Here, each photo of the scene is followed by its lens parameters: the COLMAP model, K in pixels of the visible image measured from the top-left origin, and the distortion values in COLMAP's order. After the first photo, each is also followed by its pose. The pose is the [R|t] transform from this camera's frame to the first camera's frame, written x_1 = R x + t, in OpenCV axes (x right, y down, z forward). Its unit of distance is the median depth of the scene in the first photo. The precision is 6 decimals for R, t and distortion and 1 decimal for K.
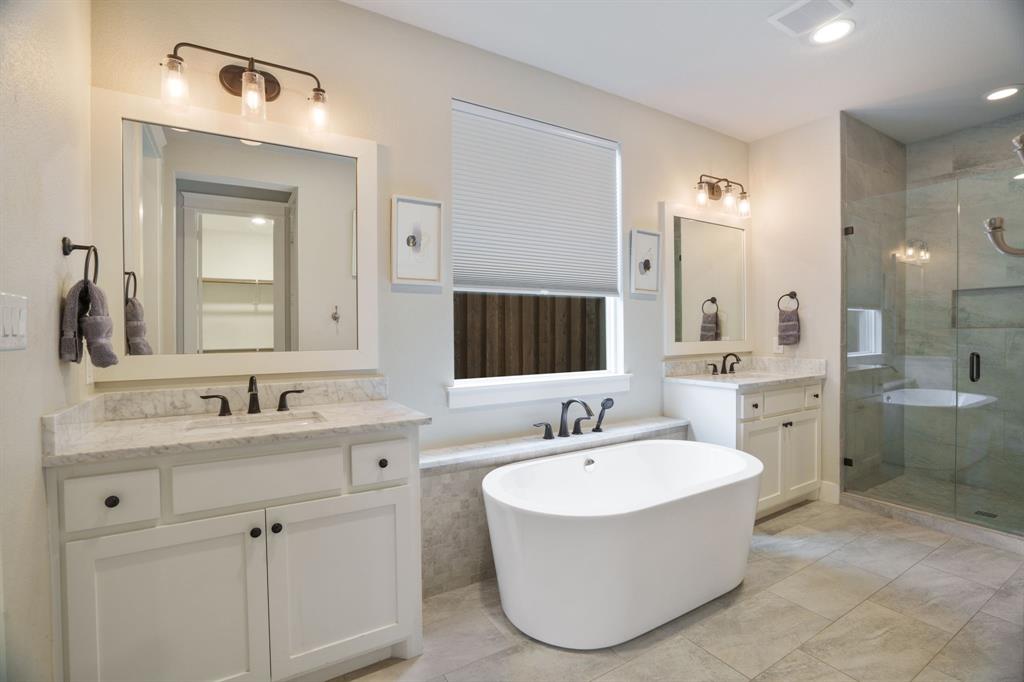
lens RADIAL K [[463.5, 0, 512.0], [0, 463.5, 341.0], [0, 0, 1]] dist [-0.037260, 0.011872]
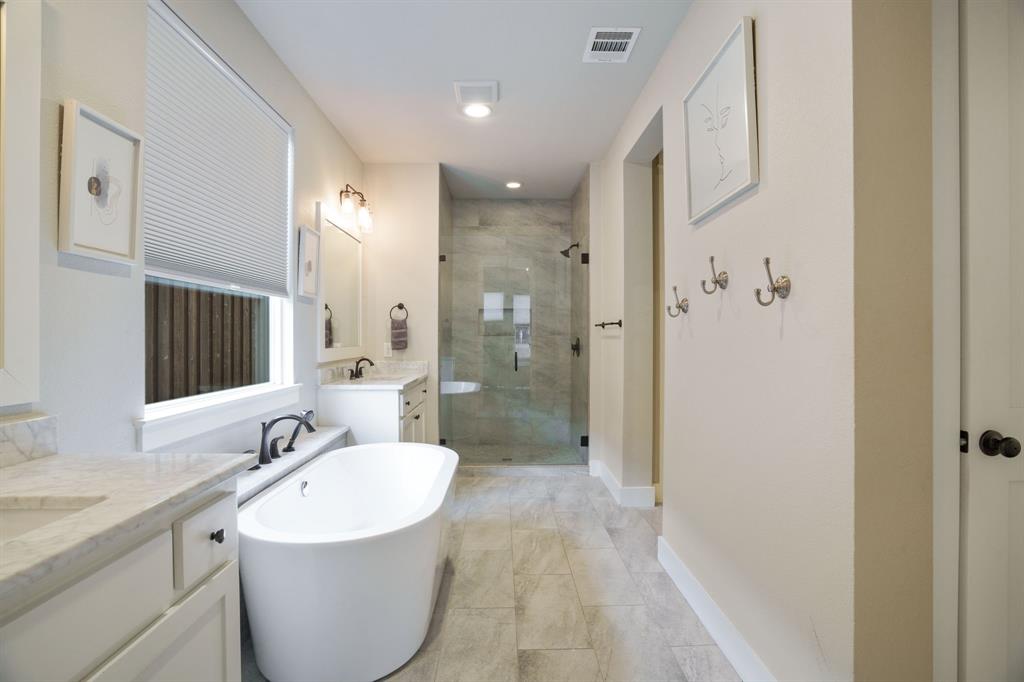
lens RADIAL K [[492.4, 0, 504.7], [0, 492.4, 337.3], [0, 0, 1]] dist [0.000970, 0.000581]
pose [[0.517092, 0.003527, 0.855923, -0.393120], [0.018712, 0.999706, -0.015424, 0.002106], [-0.855725, 0.023992, 0.516874, 0.163790]]
